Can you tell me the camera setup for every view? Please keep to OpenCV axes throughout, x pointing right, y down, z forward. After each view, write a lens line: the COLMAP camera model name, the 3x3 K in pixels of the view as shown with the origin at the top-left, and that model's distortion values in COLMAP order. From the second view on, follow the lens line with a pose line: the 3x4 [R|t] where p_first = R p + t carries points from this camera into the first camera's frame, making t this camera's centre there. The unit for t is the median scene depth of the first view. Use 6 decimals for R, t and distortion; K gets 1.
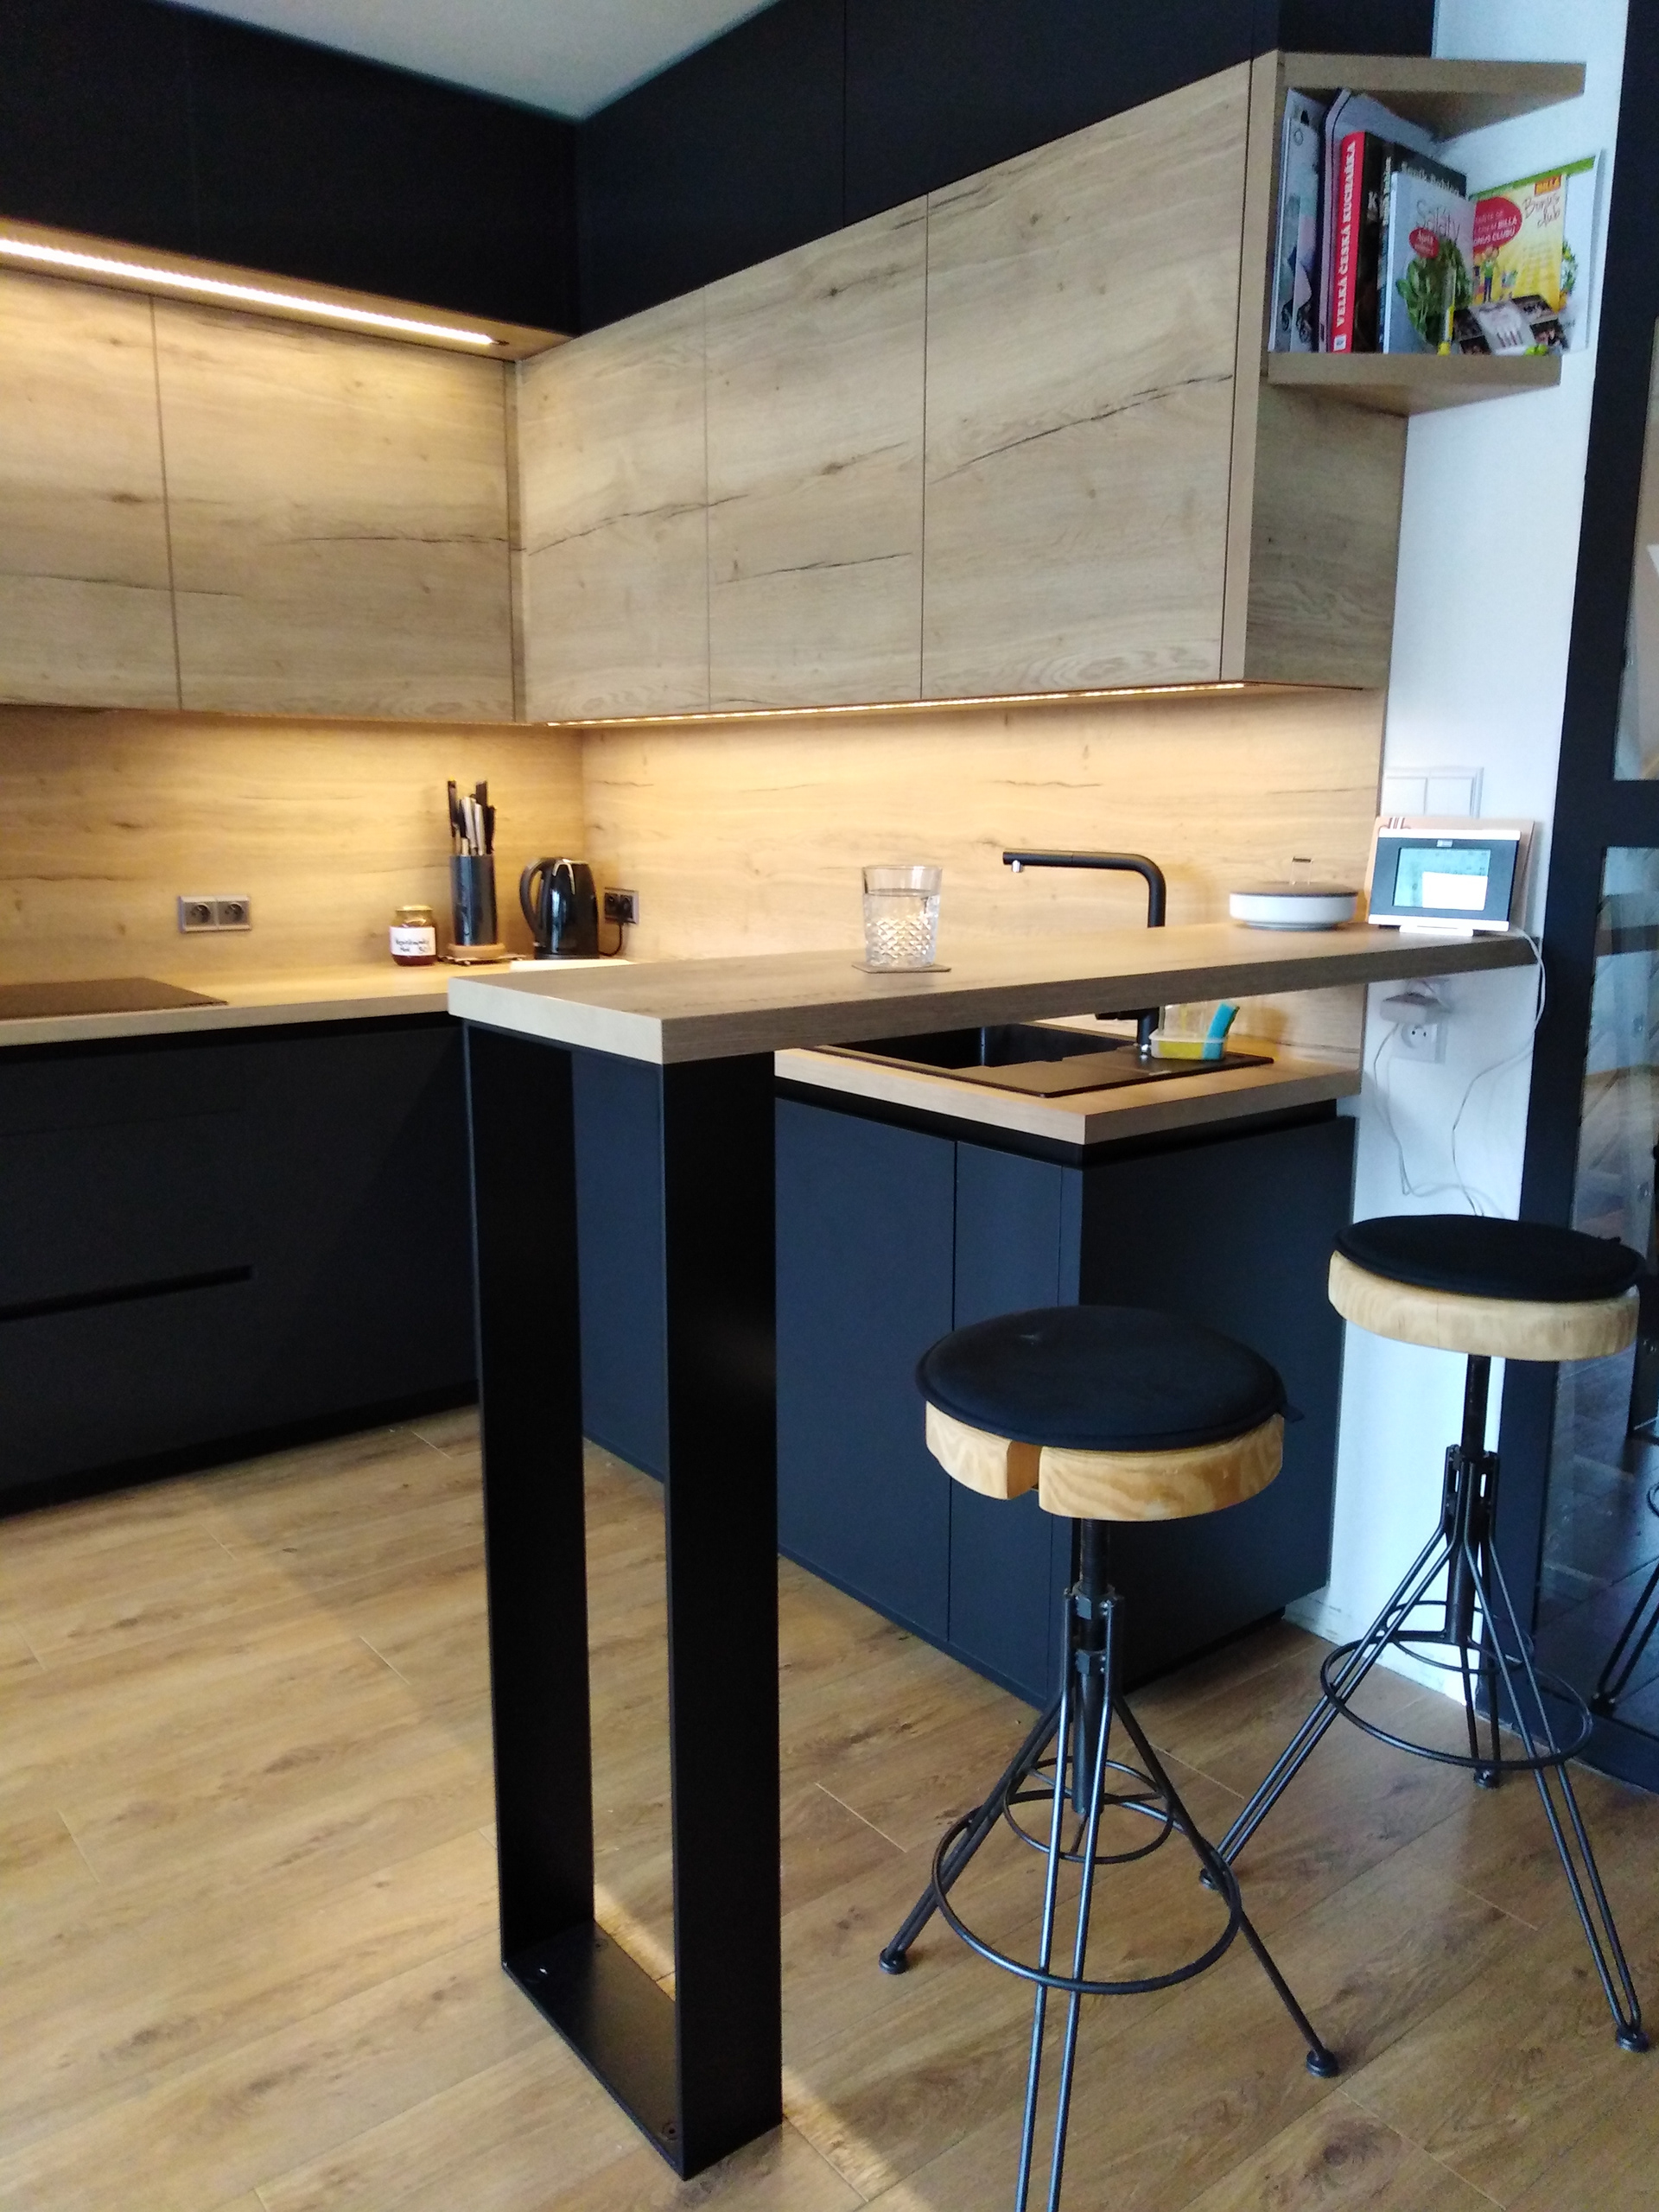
lens RADIAL K [[1650.5, 0, 833.3], [0, 1650.5, 1114.3], [0, 0, 1]] dist [0.039121, -0.031016]
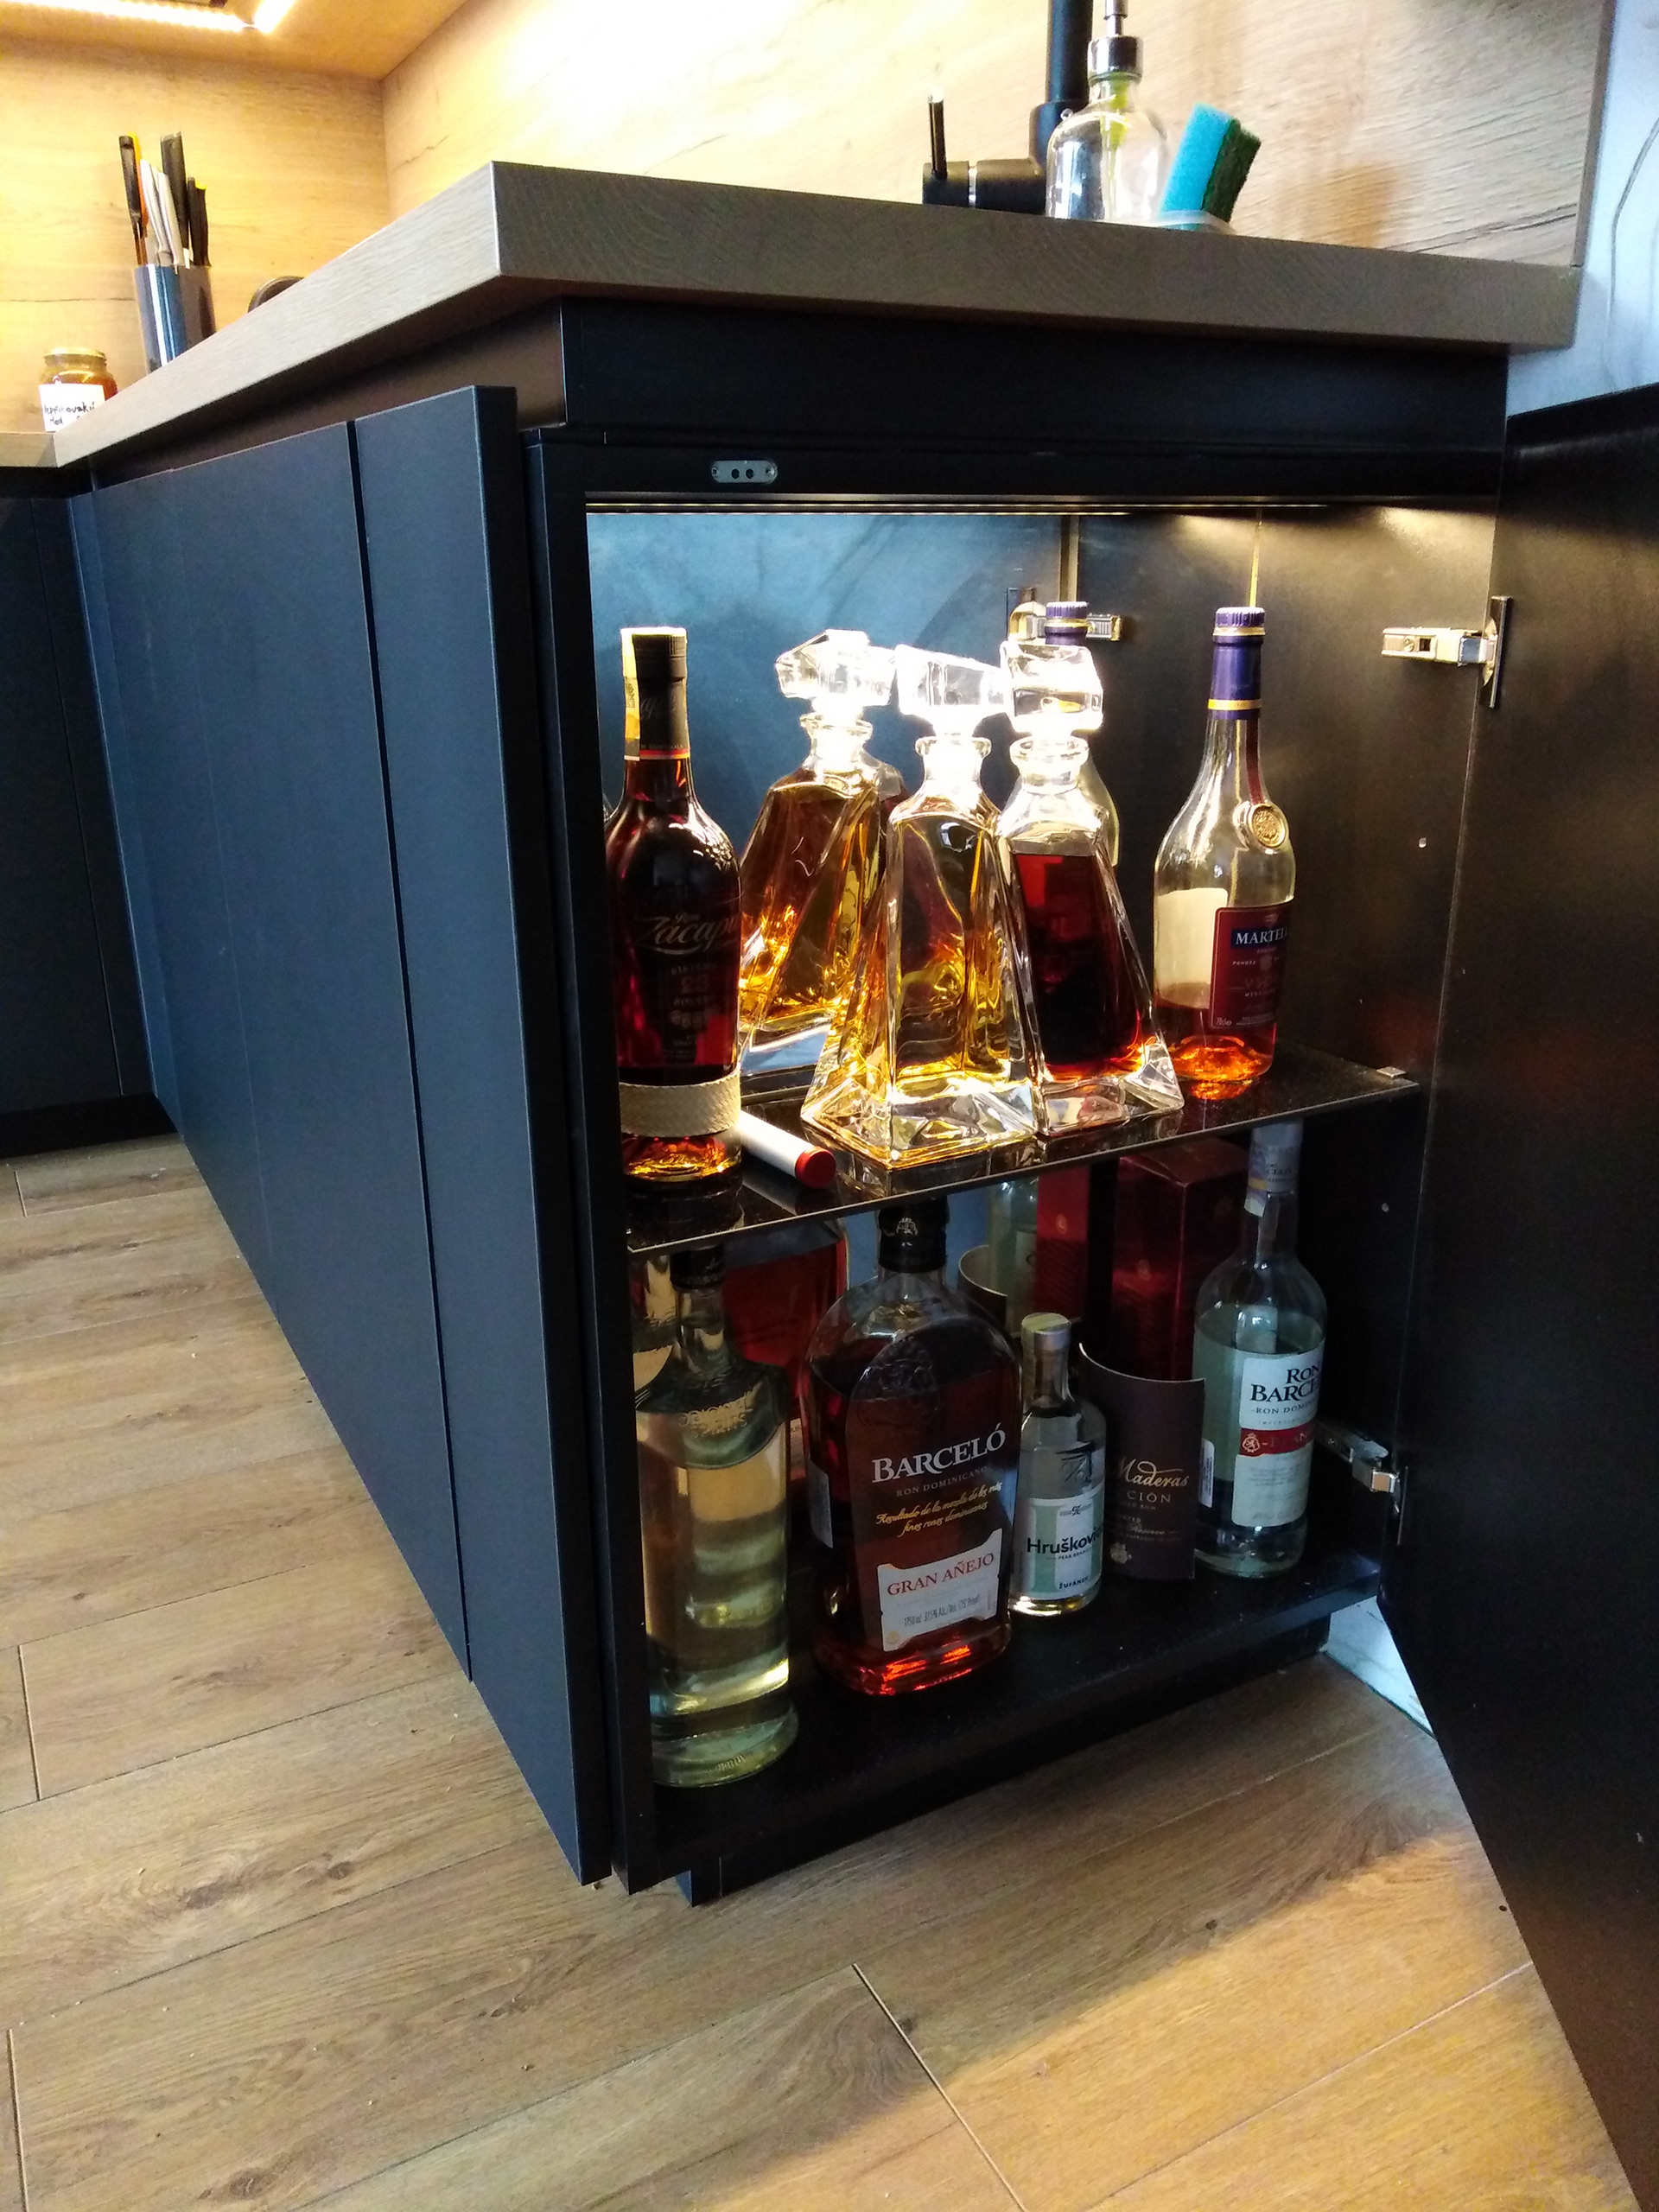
lens RADIAL K [[1650.5, 0, 833.3], [0, 1650.5, 1114.3], [0, 0, 1]] dist [0.039121, -0.031016]
pose [[0.983736, 0.045028, -0.173885, 0.218690], [-0.021843, 0.990873, 0.133014, 0.101074], [0.178288, -0.127052, 0.975741, 0.566796]]
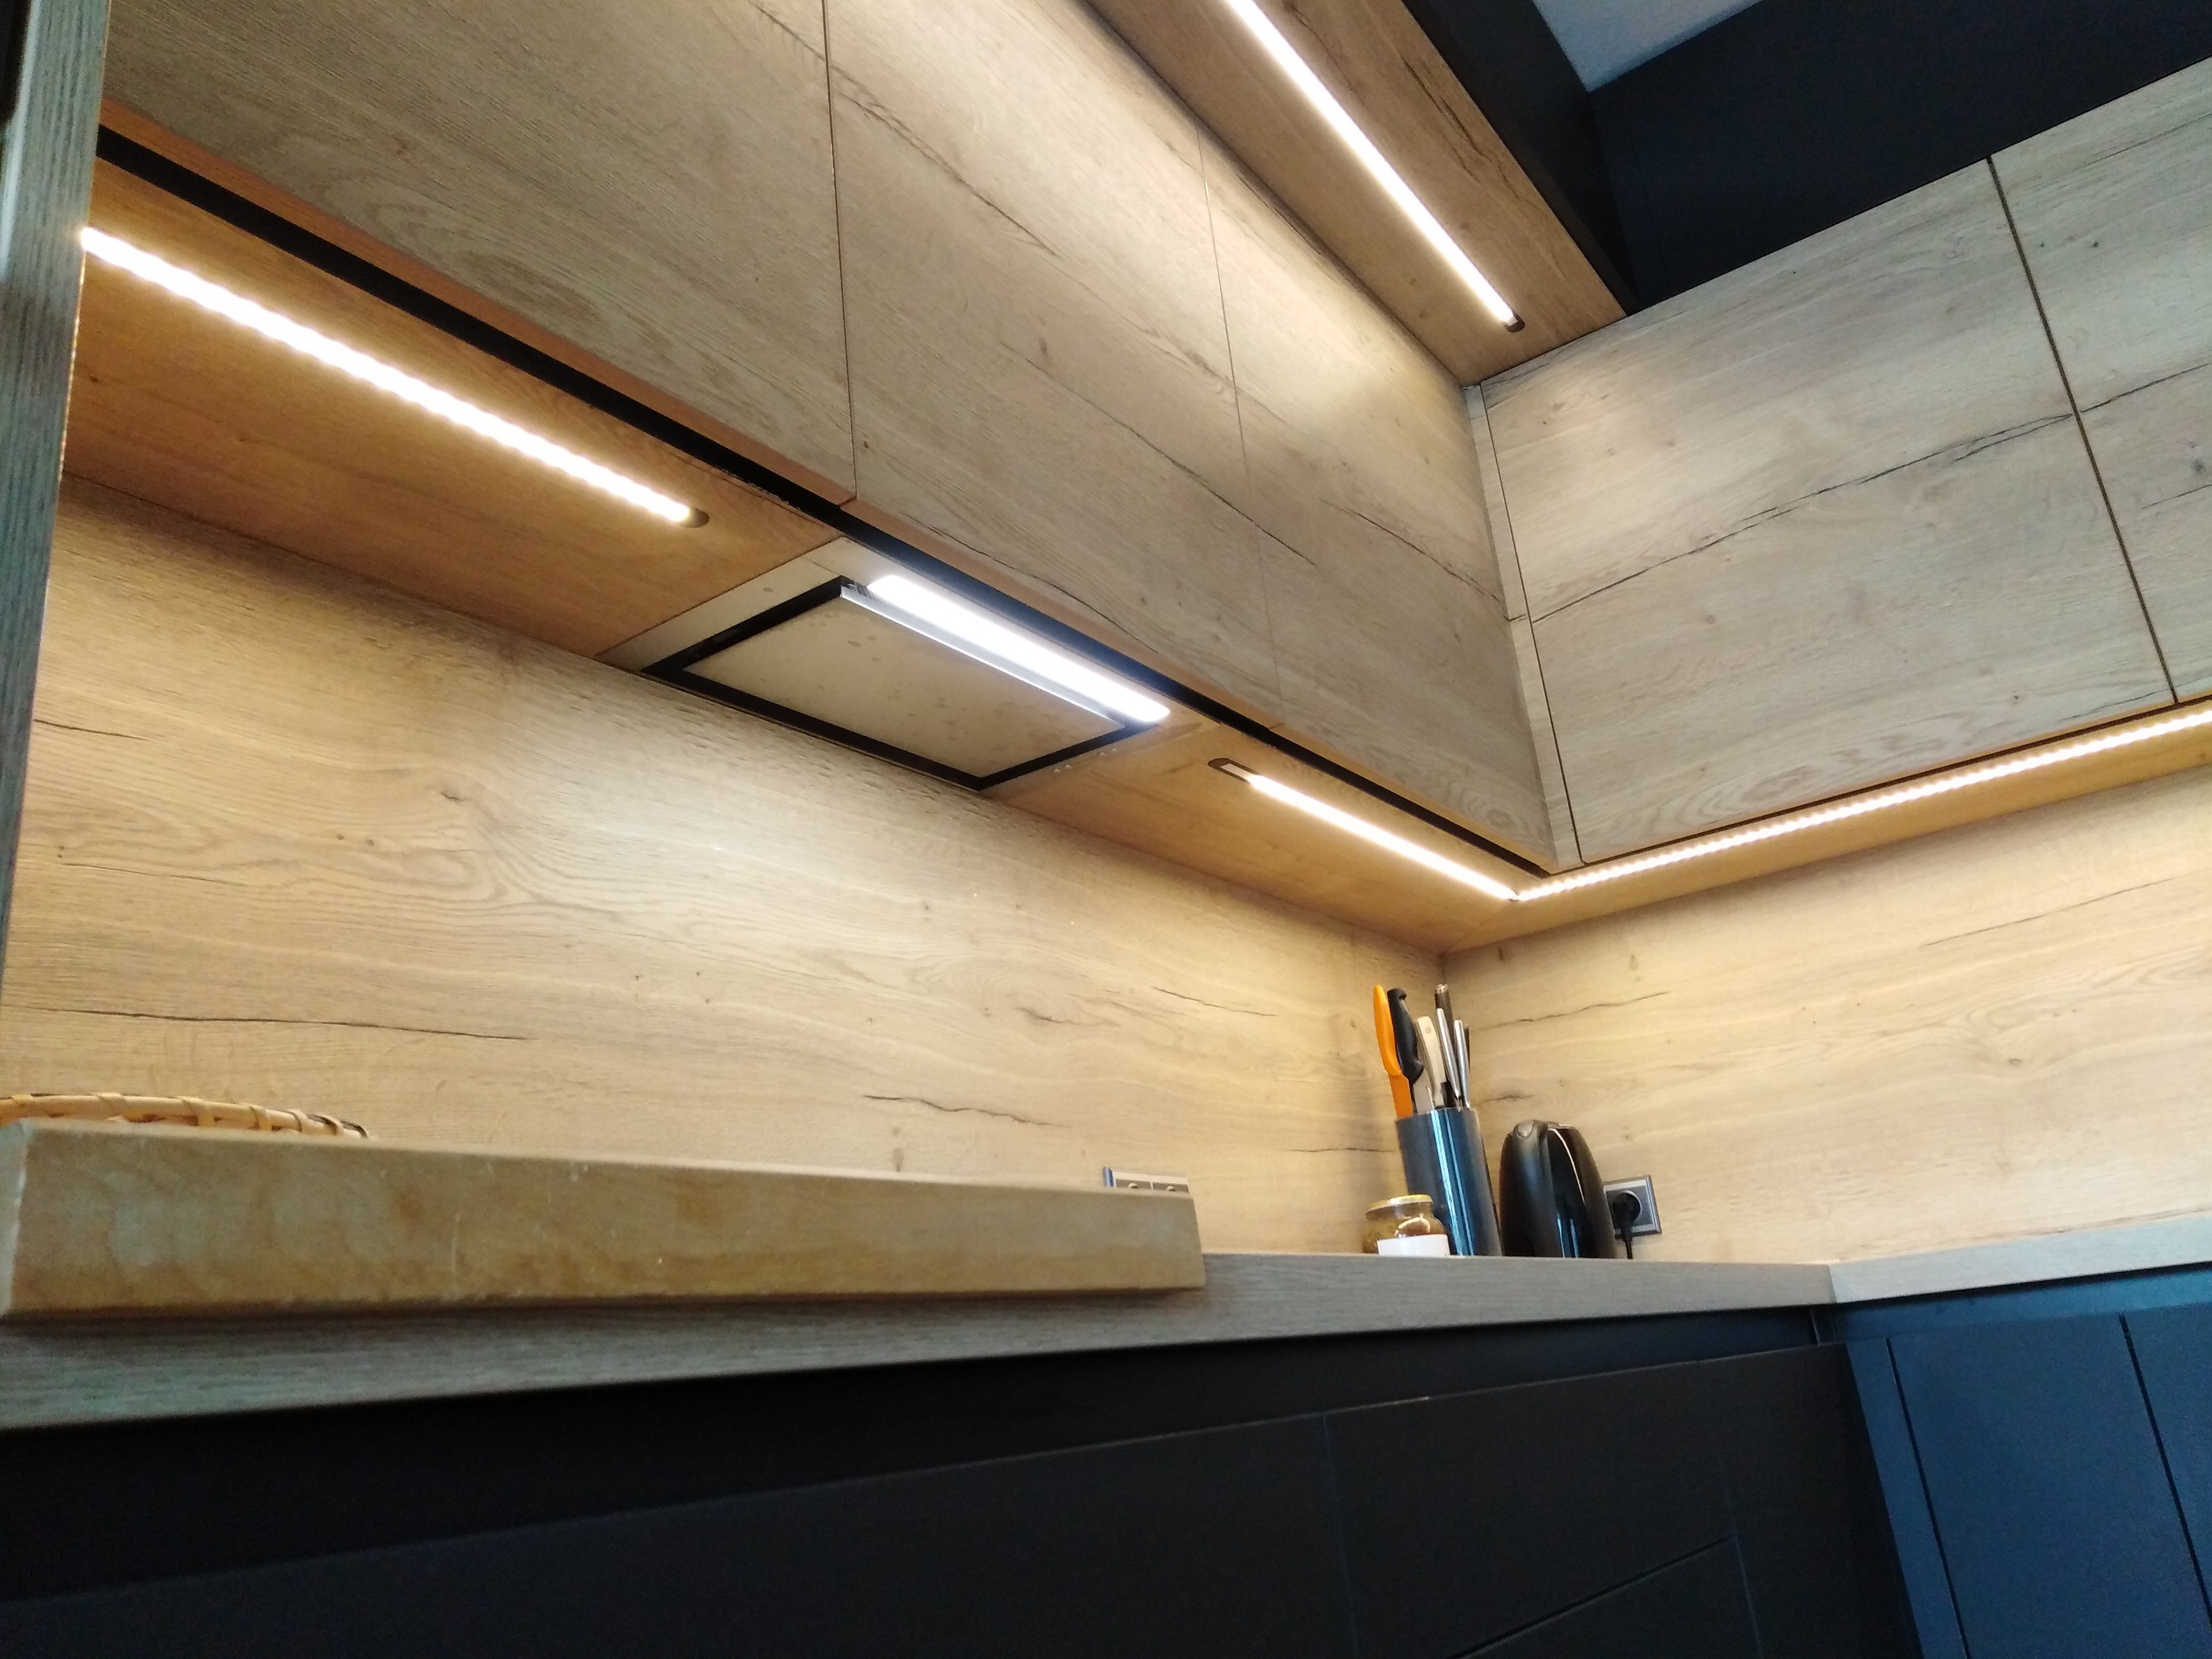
lens RADIAL K [[1650.5, 0, 1110.6], [0, 1650.5, 820.9], [0, 0, 1]] dist [0.039121, -0.031016]
pose [[0.955679, -0.012398, 0.294150, -0.713977], [0.162298, 0.855776, -0.491229, 0.024122], [-0.245637, 0.517197, 0.819860, 0.744444]]
